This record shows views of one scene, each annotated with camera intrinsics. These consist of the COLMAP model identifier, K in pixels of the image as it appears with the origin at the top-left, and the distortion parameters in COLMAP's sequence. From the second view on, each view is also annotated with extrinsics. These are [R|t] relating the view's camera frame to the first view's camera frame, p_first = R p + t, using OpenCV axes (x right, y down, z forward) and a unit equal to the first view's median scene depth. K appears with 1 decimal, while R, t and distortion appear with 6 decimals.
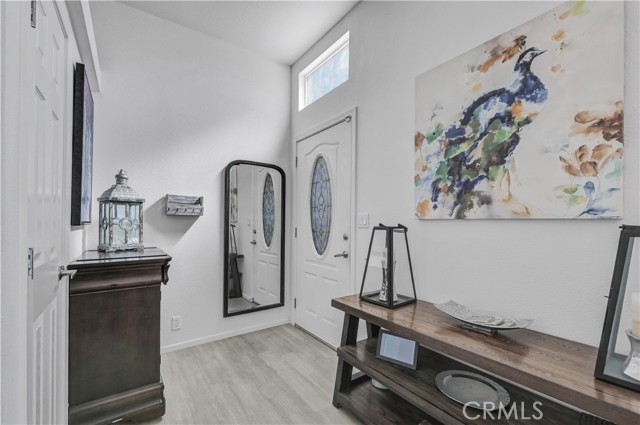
lens RADIAL K [[278.3, 0, 322.5], [0, 278.3, 216.9], [0, 0, 1]] dist [-0.000260, 0.000279]
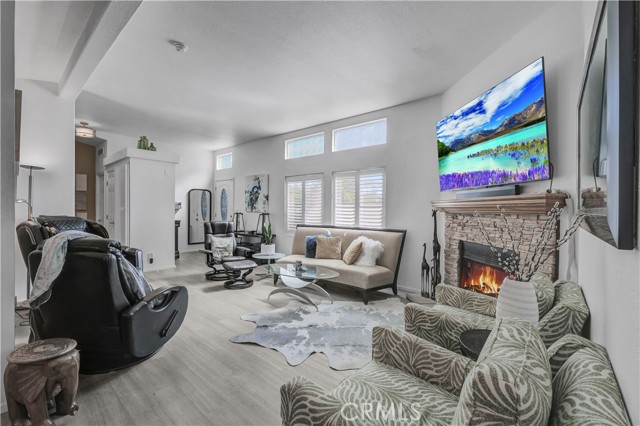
lens RADIAL K [[278.3, 0, 317.4], [0, 278.3, 210.6], [0, 0, 1]] dist [-0.000260, 0.000279]
pose [[0.973675, 0.008105, 0.227795, 0.352413], [-0.014733, 0.999516, 0.027415, -0.104914], [-0.227462, -0.030050, 0.973323, -2.584026]]
